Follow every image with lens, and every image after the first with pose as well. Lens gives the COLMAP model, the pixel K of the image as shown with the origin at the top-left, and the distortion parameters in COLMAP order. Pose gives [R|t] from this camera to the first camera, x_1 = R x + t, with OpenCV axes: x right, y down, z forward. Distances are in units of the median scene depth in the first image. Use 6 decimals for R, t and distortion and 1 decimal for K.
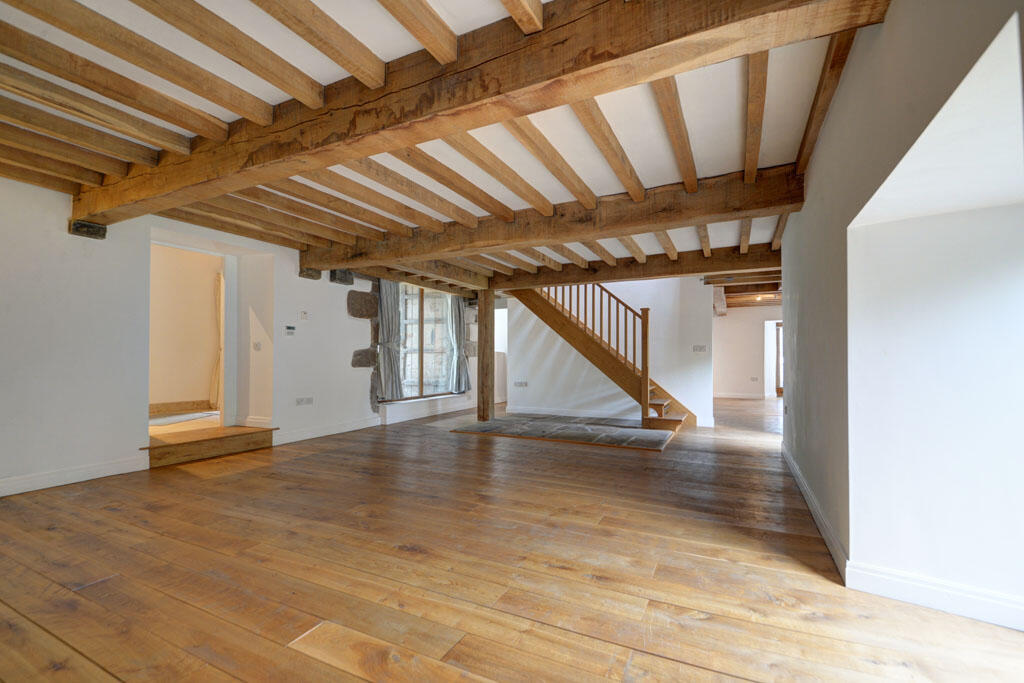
lens RADIAL K [[437.0, 0, 532.3], [0, 437.0, 355.8], [0, 0, 1]] dist [-0.004428, -0.001841]
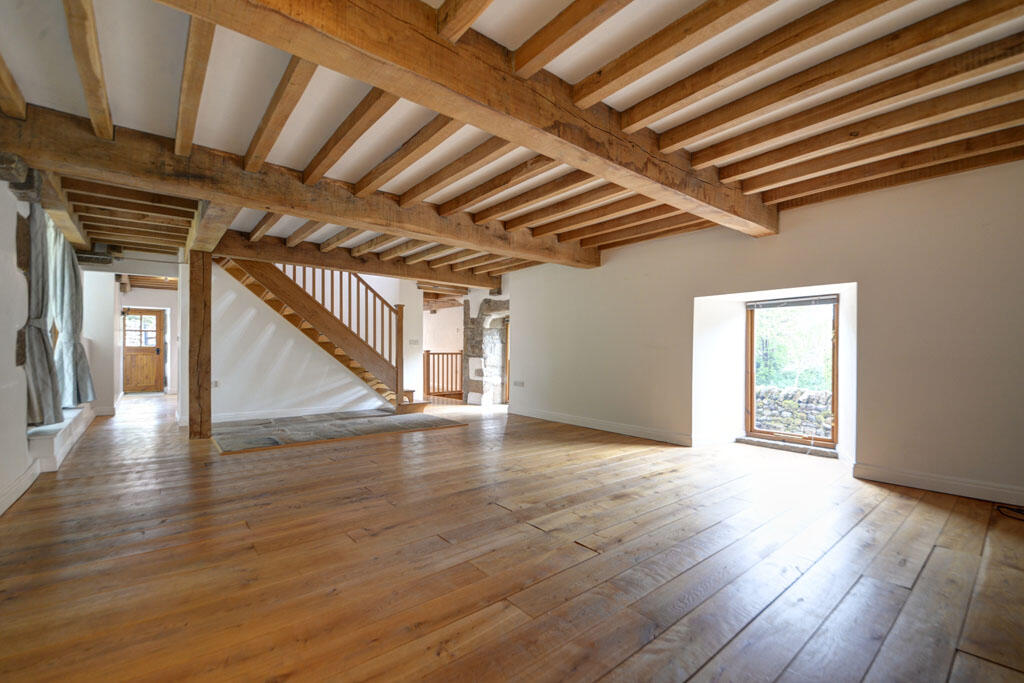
lens RADIAL K [[437.0, 0, 509.0], [0, 437.0, 350.4], [0, 0, 1]] dist [-0.004428, -0.001841]
pose [[0.426801, 0.008252, 0.904308, -0.603825], [-0.012306, 0.999919, -0.003317, 0.005835], [-0.904262, -0.009713, 0.426868, 0.282056]]
